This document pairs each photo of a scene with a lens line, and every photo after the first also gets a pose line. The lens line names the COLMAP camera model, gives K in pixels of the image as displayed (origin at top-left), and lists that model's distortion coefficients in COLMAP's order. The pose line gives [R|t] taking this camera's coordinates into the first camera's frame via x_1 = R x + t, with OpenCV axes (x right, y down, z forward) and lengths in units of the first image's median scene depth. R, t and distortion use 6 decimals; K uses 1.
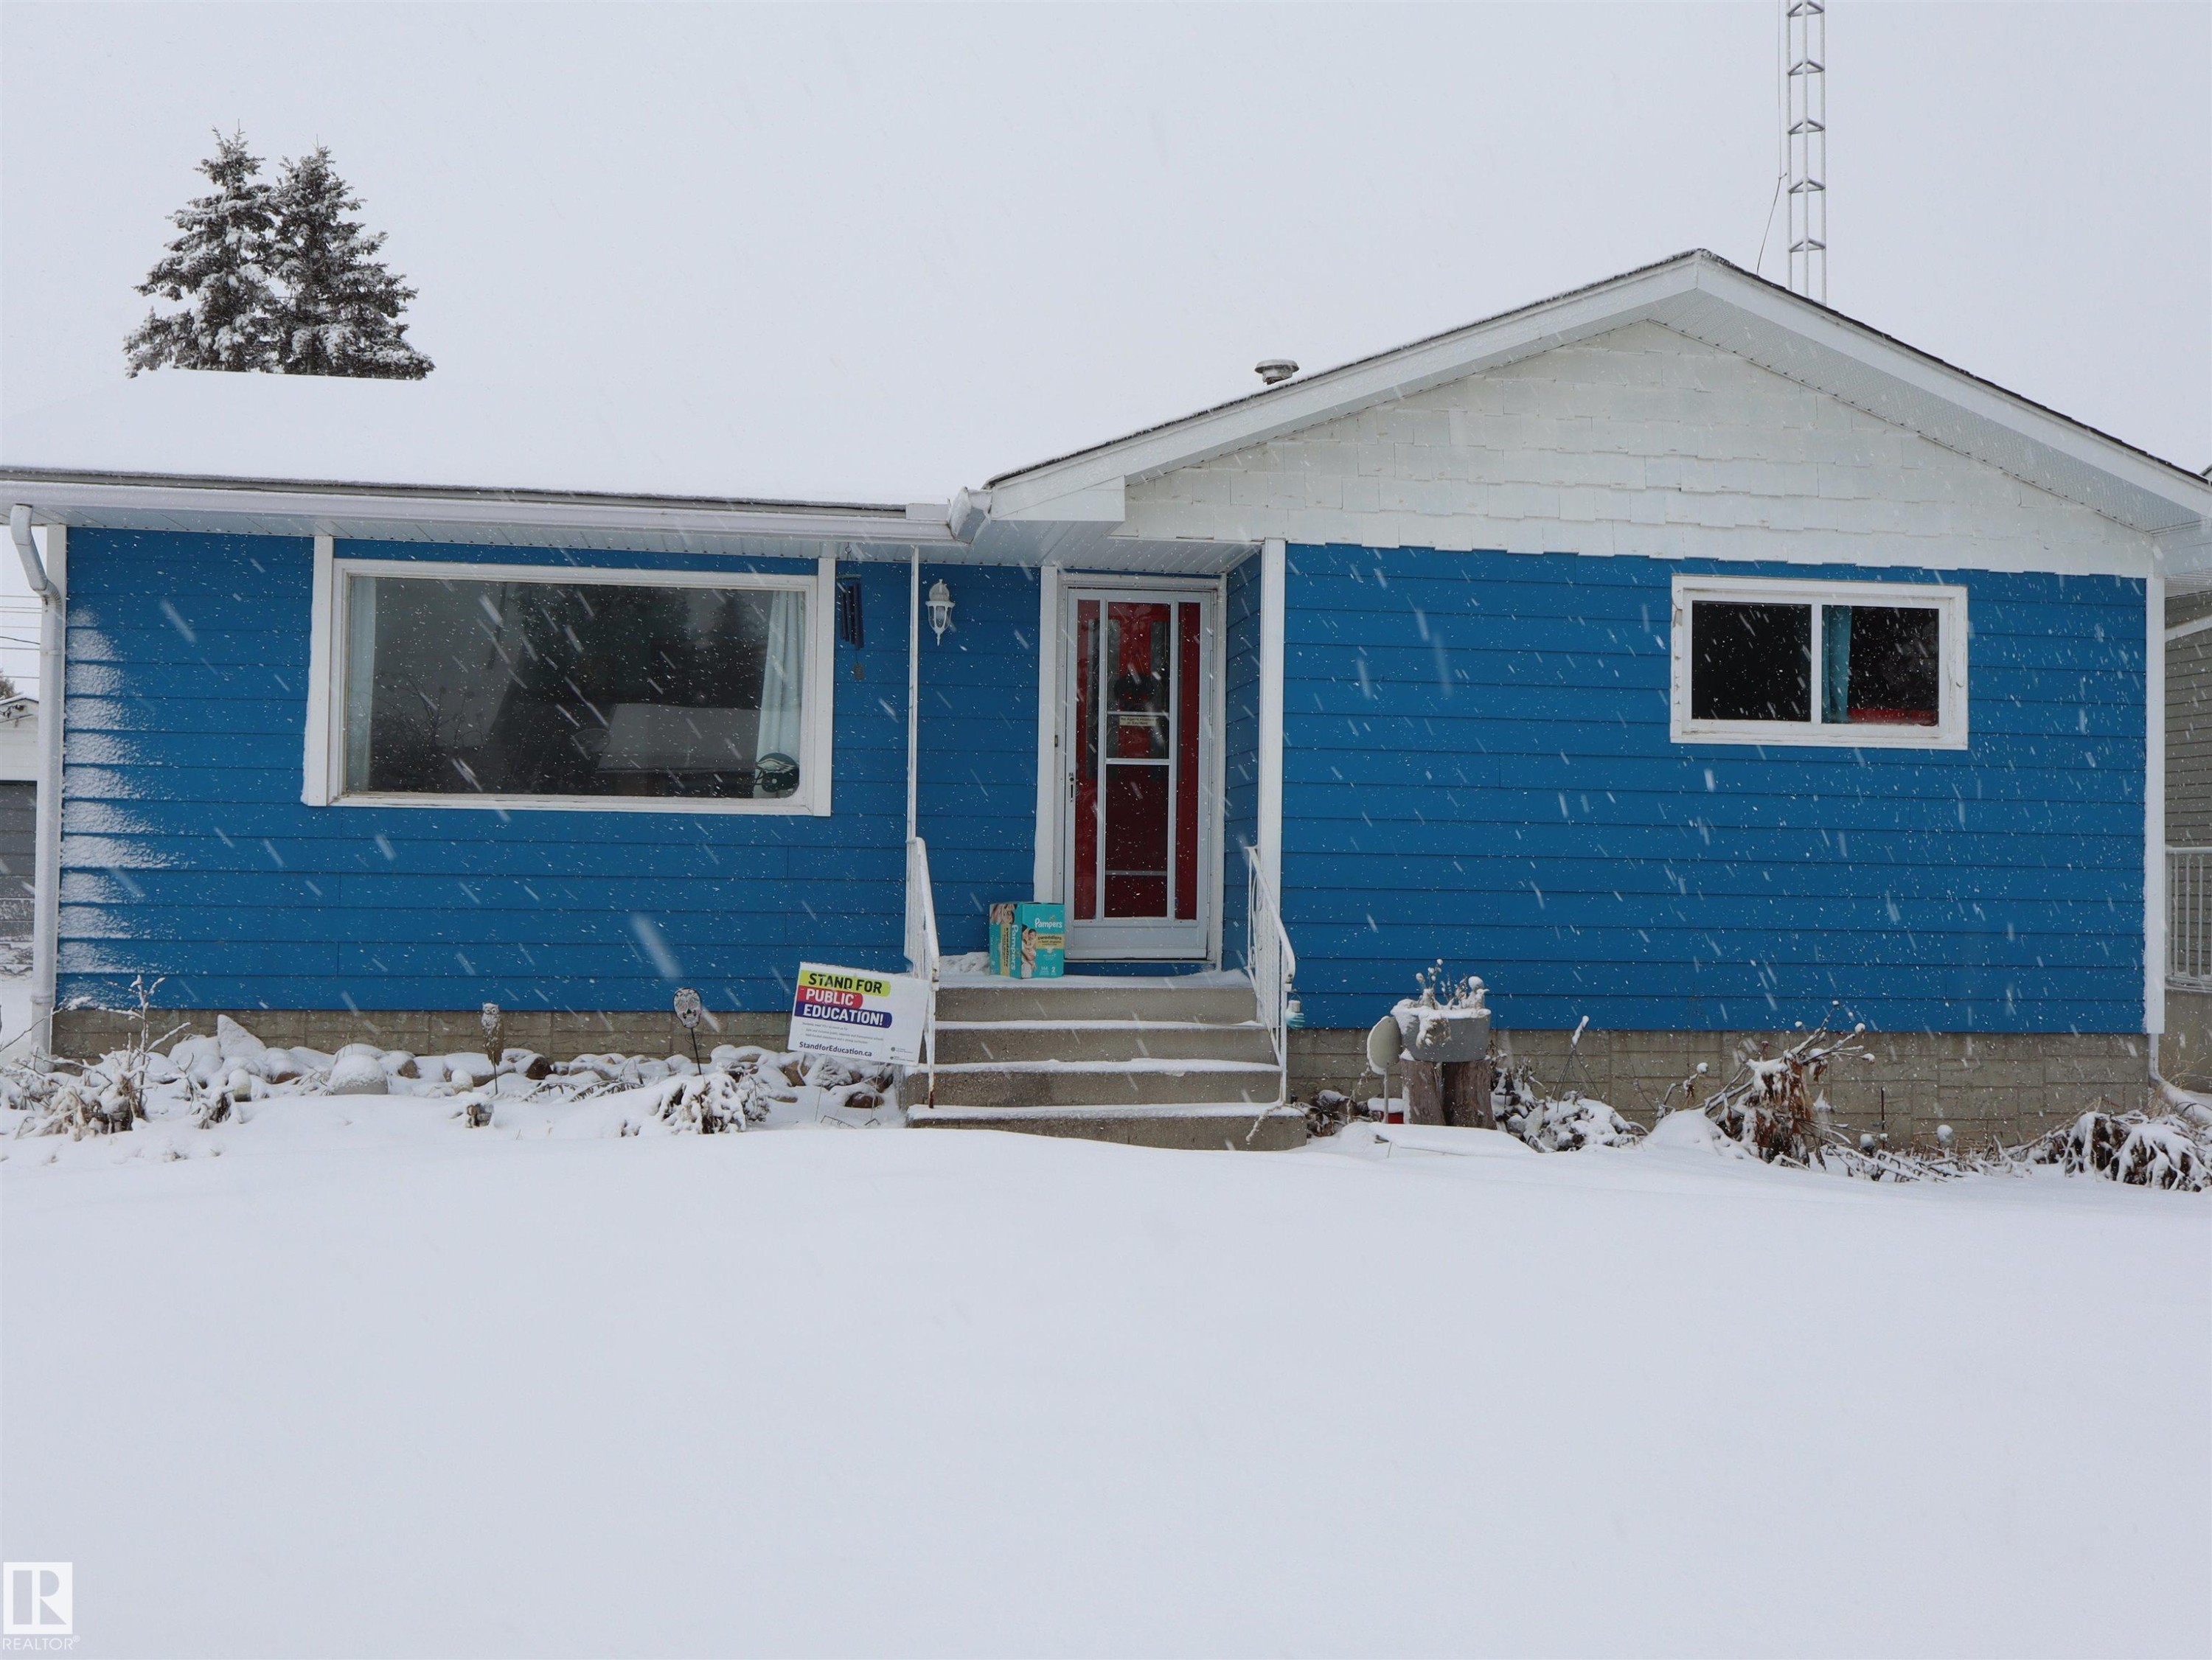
lens RADIAL K [[2544.9, 0, 1106.8], [0, 2544.9, 731.7], [0, 0, 1]] dist [0.353770, -1.209469]
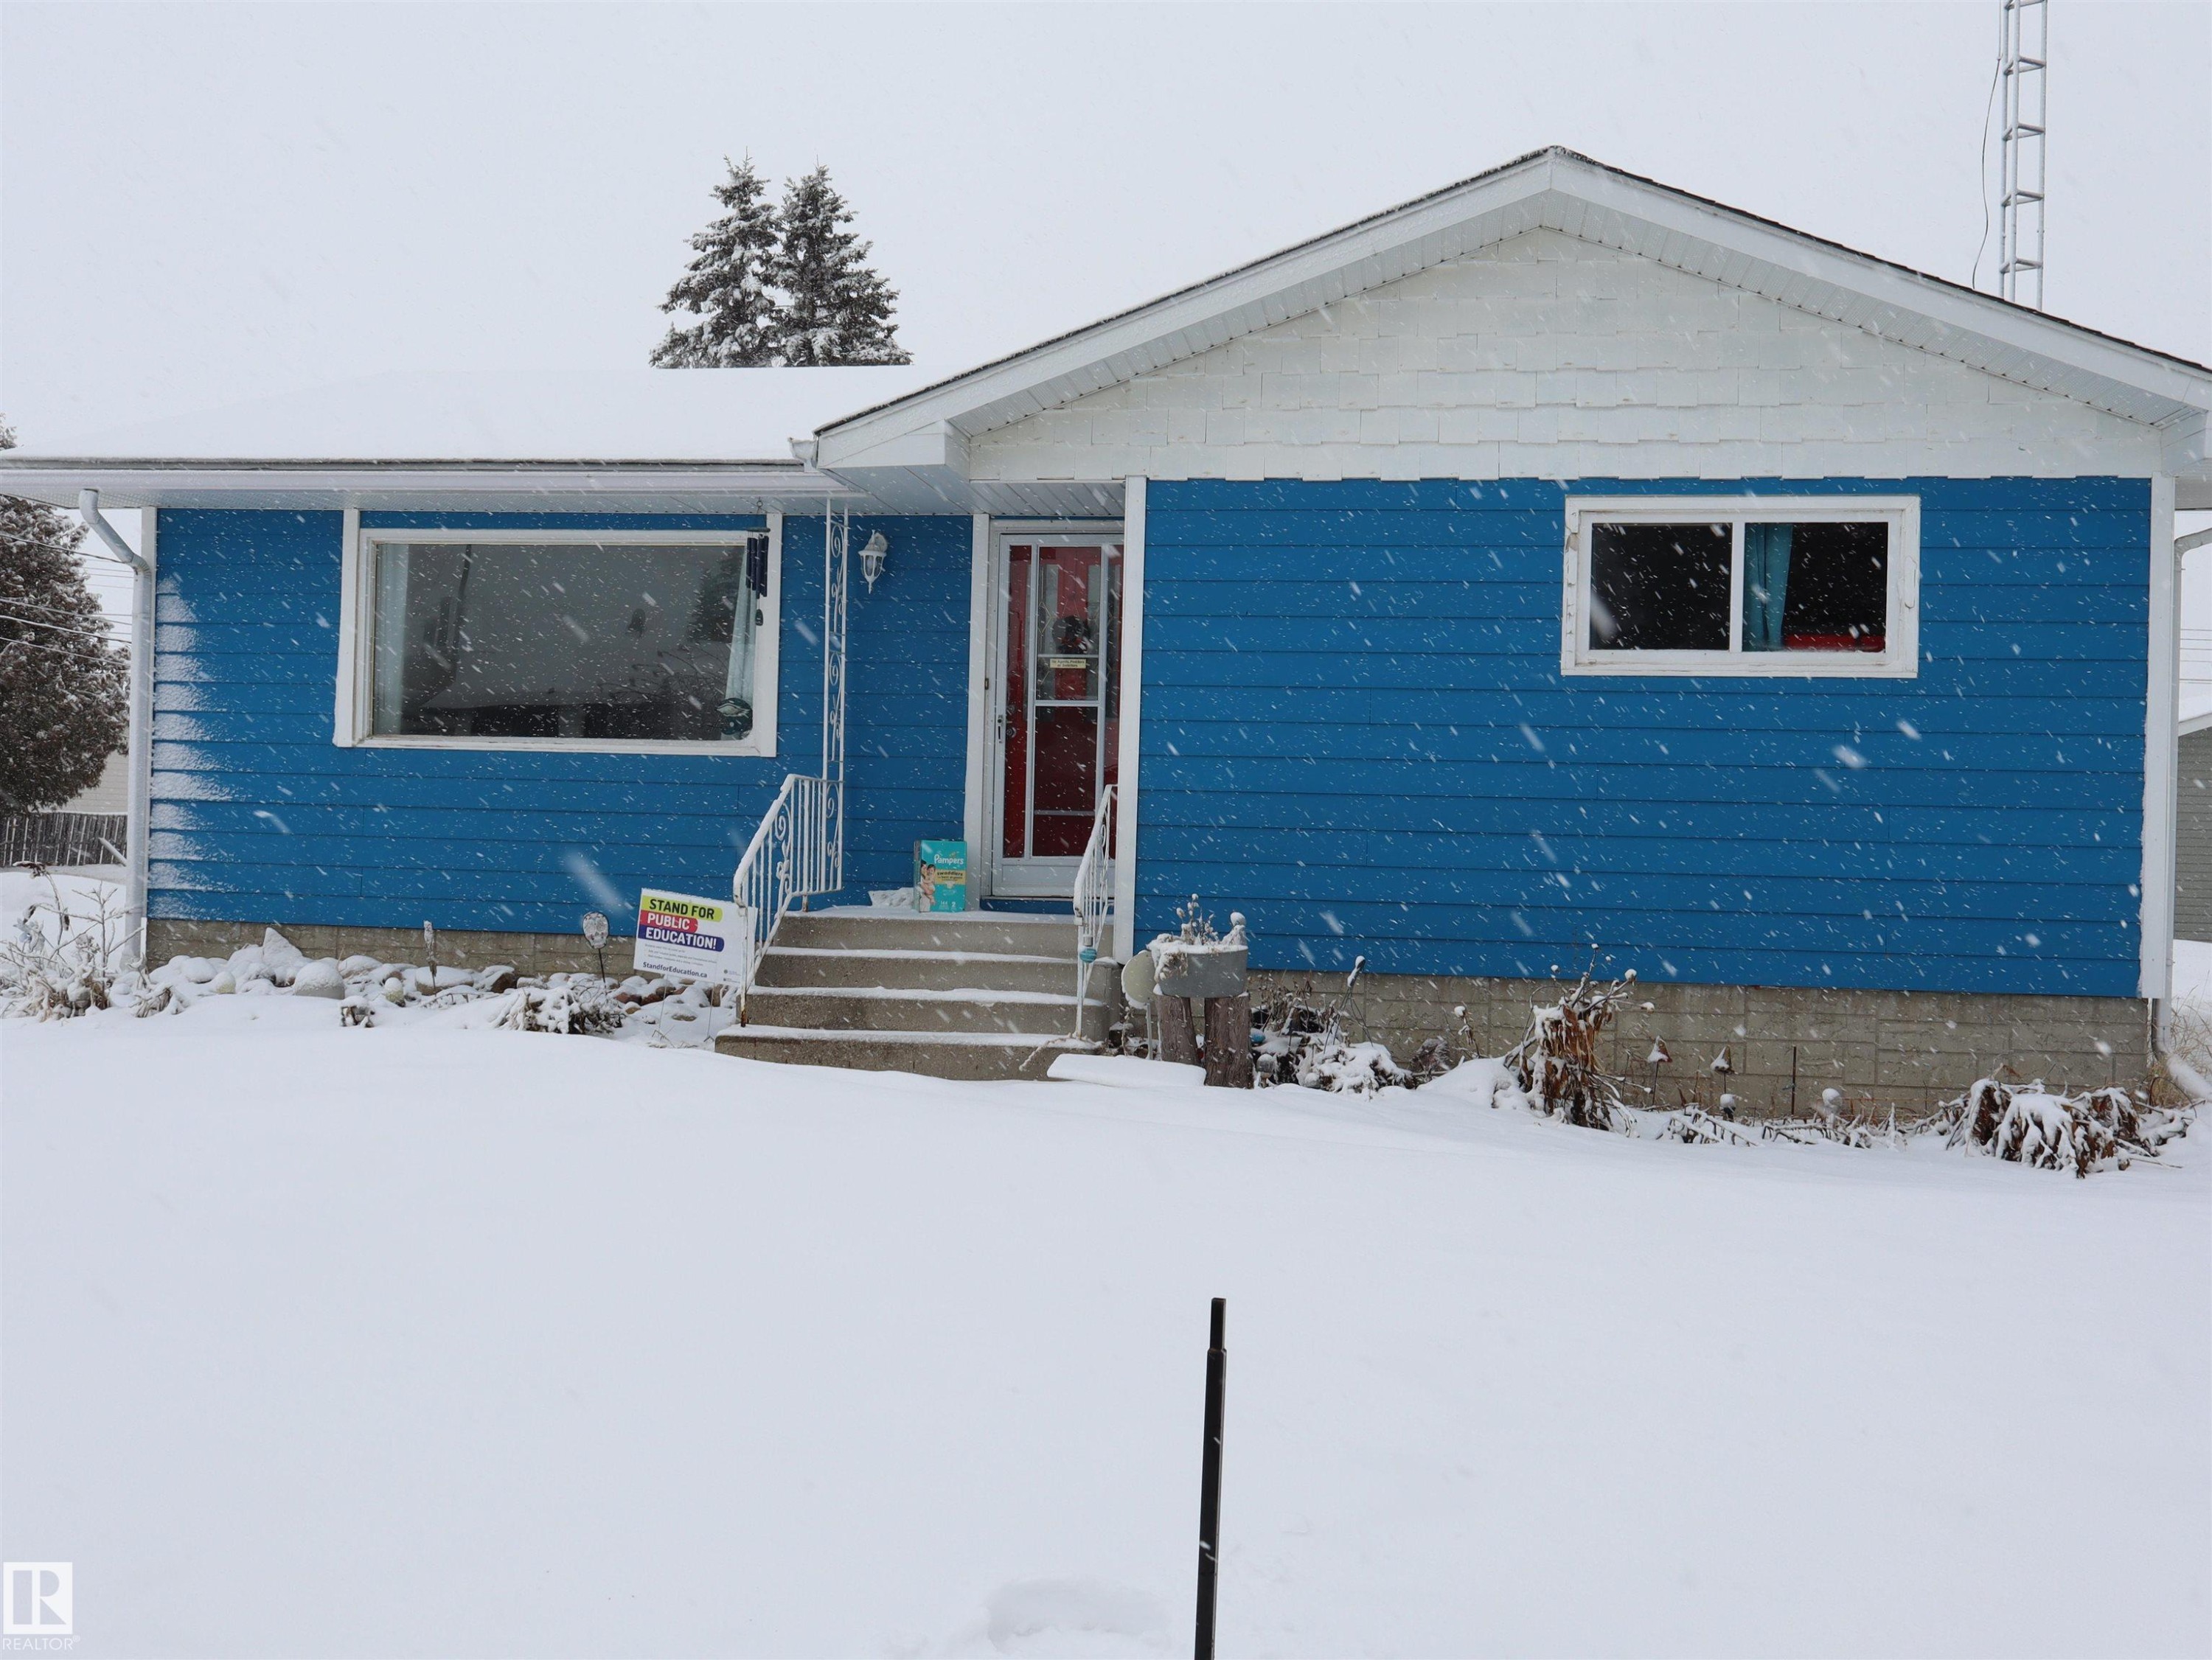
lens RADIAL K [[2544.9, 0, 1106.8], [0, 2544.9, 731.7], [0, 0, 1]] dist [0.353770, -1.209469]
pose [[0.926672, -0.006338, -0.375817, 0.416963], [0.008661, 0.999952, 0.004494, 0.019102], [0.375771, -0.007420, 0.926683, 0.068147]]
